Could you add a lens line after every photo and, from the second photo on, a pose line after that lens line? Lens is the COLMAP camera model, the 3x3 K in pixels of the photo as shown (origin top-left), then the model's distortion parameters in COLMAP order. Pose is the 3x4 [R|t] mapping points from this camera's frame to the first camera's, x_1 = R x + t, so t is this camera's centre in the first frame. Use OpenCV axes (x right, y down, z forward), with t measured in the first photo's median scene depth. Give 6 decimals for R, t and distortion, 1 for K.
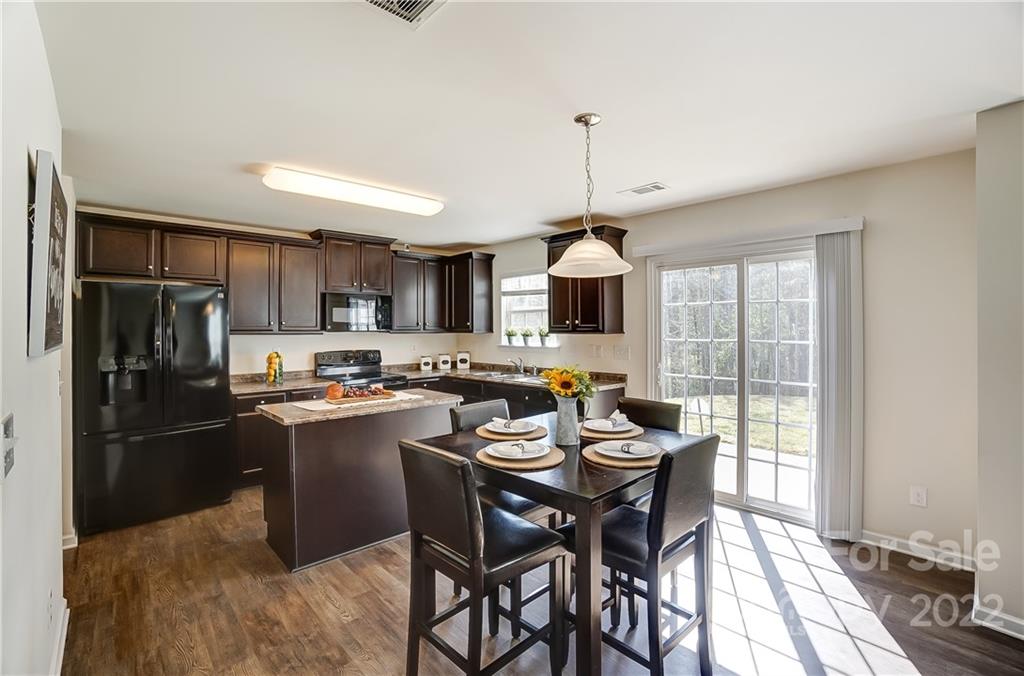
lens RADIAL K [[459.5, 0, 512.3], [0, 459.5, 327.7], [0, 0, 1]] dist [-0.045631, 0.000127]
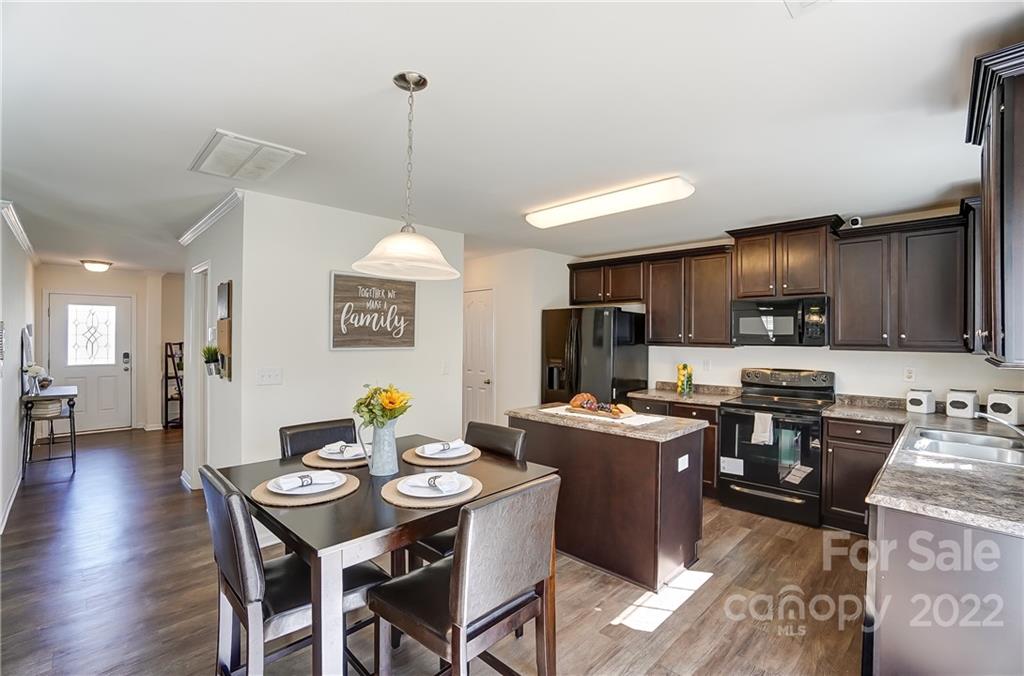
lens RADIAL K [[455.7, 0, 510.7], [0, 455.7, 341.4], [0, 0, 1]] dist [-0.002069, -0.000100]
pose [[0.052178, 0.005099, -0.998625, 0.454584], [-0.008650, 0.999952, 0.004654, 0.001302], [0.998600, 0.008395, 0.052220, 0.521982]]
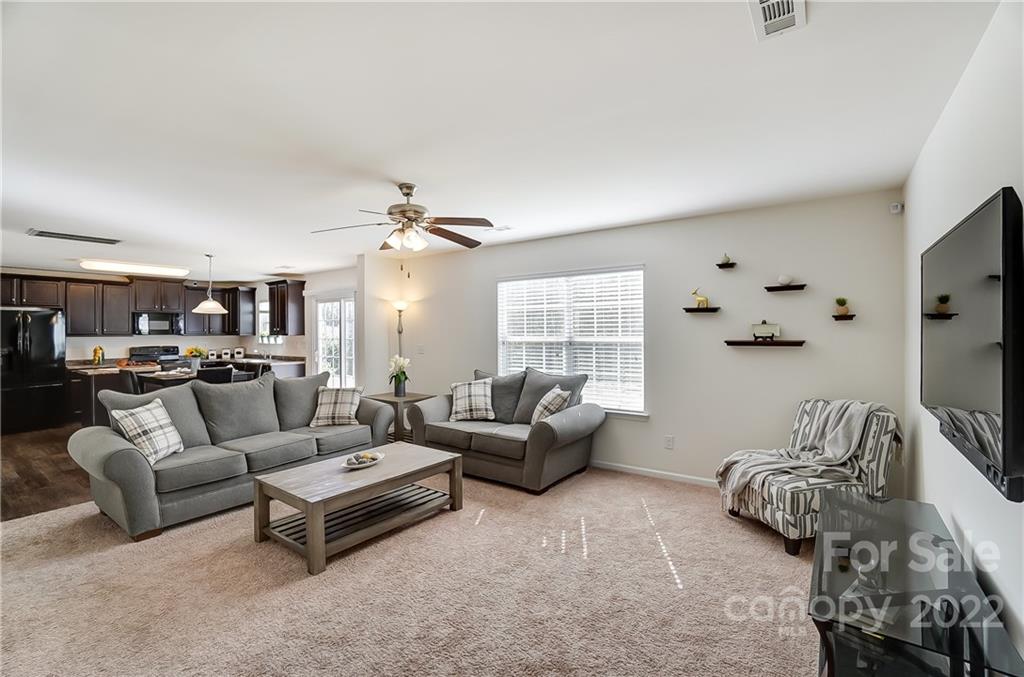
lens RADIAL K [[459.8, 0, 510.2], [0, 459.8, 334.5], [0, 0, 1]] dist [-0.036527, 0.012489]
pose [[0.981738, -0.002208, 0.190225, 0.642983], [0.000833, 0.999973, 0.007307, -0.004145], [-0.190236, -0.007015, 0.981713, -0.914722]]
